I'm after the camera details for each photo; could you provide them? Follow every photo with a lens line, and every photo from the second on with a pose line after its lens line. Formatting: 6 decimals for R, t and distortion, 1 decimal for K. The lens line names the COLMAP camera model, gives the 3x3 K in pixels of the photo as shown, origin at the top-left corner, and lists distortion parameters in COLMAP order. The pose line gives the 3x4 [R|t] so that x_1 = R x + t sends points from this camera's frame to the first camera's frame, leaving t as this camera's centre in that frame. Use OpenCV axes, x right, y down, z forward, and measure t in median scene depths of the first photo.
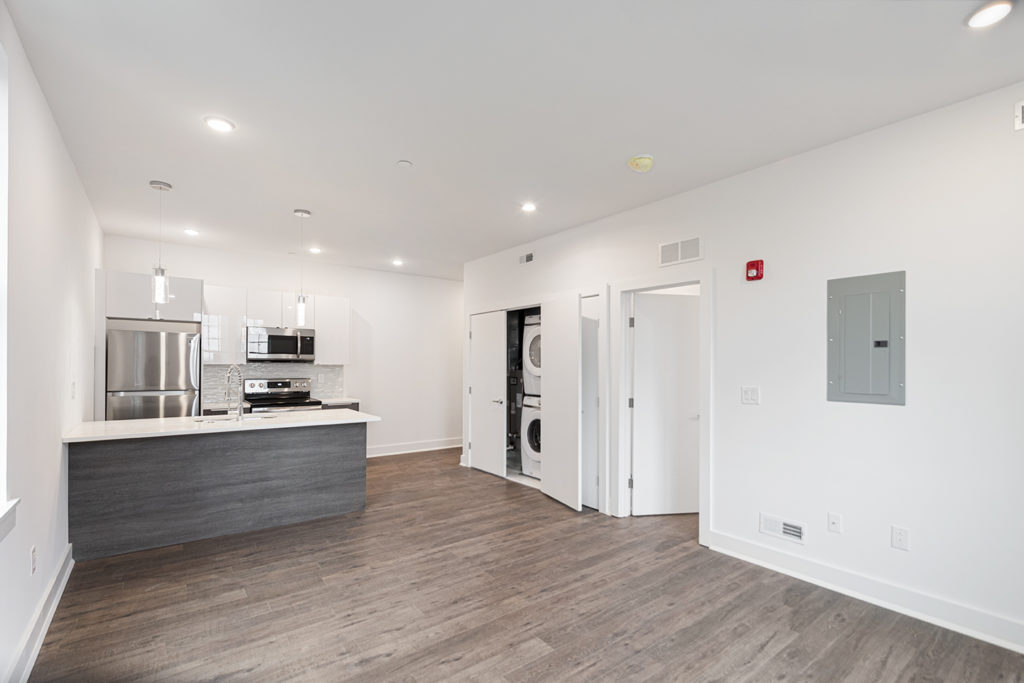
lens RADIAL K [[466.0, 0, 517.4], [0, 466.0, 374.2], [0, 0, 1]] dist [0.000298, -0.000068]
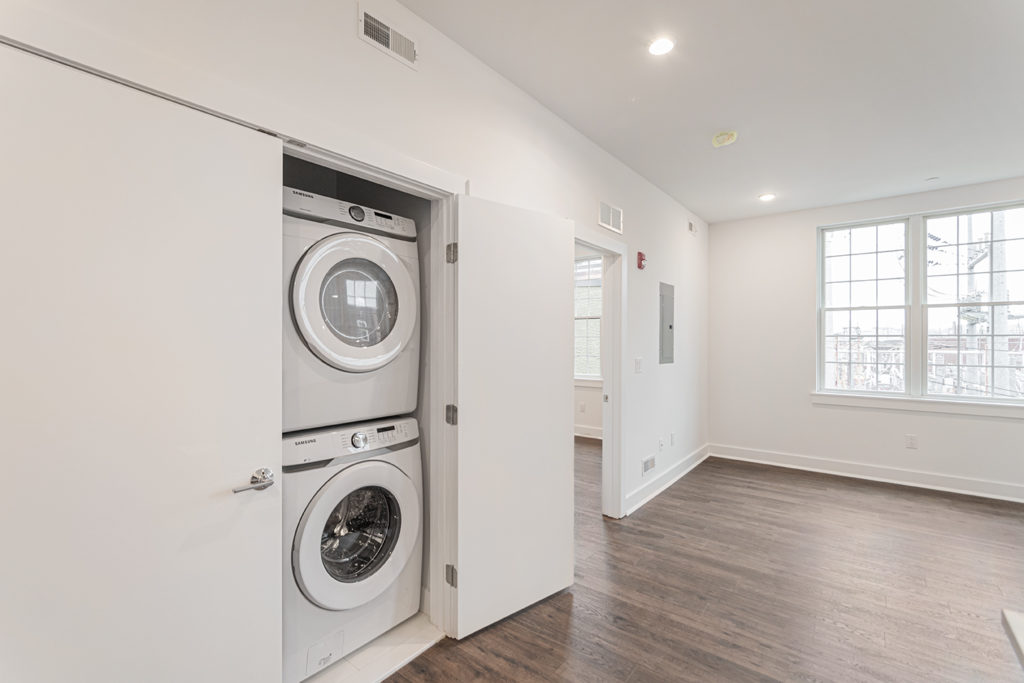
lens RADIAL K [[454.0, 0, 512.0], [0, 454.0, 341.5], [0, 0, 1]] dist [-0.005165, -0.000524]
pose [[-0.244497, -0.003408, 0.969644, -0.495648], [0.016649, 0.999832, 0.007713, -0.026599], [-0.969507, 0.018030, -0.244400, 1.458648]]
